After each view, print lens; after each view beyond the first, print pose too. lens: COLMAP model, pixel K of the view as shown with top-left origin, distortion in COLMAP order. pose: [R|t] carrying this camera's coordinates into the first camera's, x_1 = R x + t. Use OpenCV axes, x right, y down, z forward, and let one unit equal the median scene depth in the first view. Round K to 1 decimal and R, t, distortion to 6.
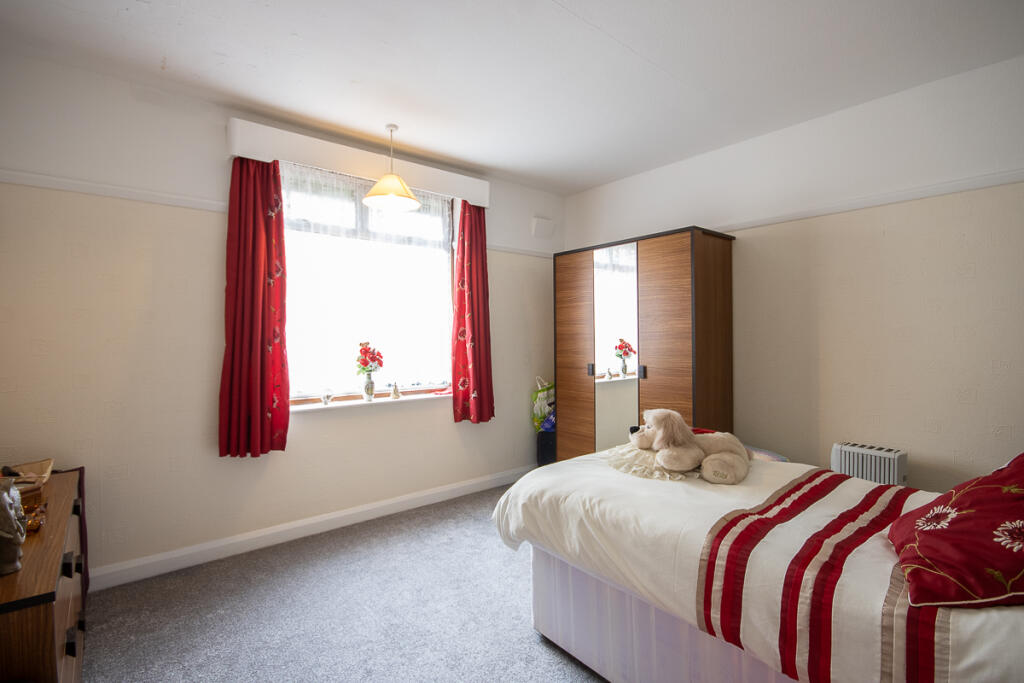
lens RADIAL K [[472.8, 0, 511.5], [0, 472.8, 342.0], [0, 0, 1]] dist [0.000126, 0.000013]
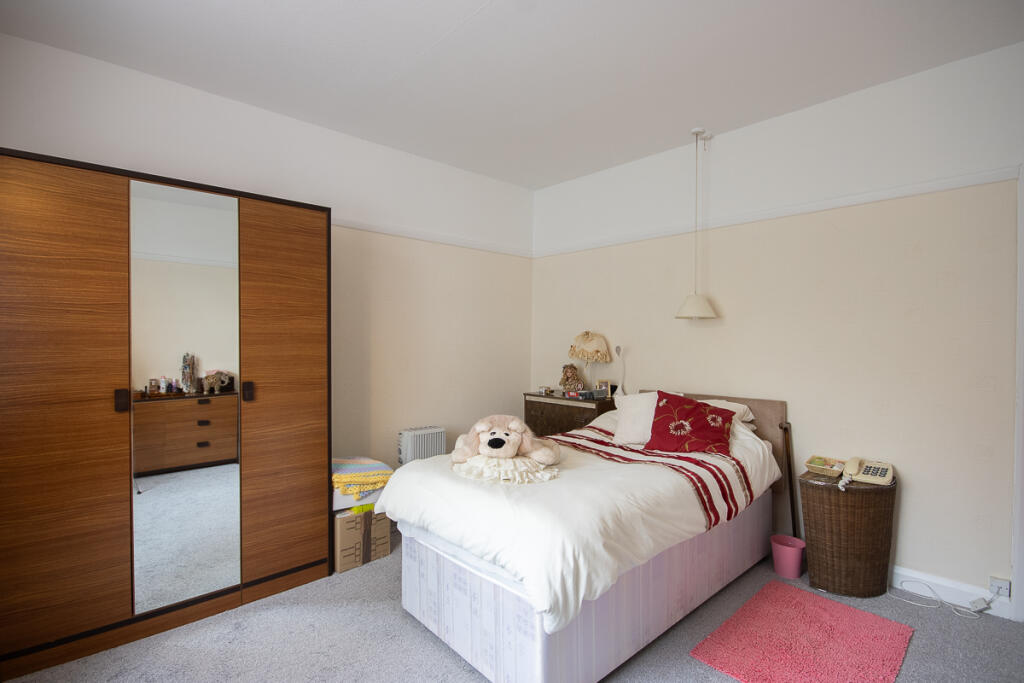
lens RADIAL K [[490.6, 0, 512.0], [0, 490.6, 341.5], [0, 0, 1]] dist [0.000655, 0.000051]
pose [[-0.039938, -0.003108, 0.999197, -0.823868], [0.001941, 0.999993, 0.003188, -0.017751], [-0.999200, 0.002067, -0.039931, 1.184837]]
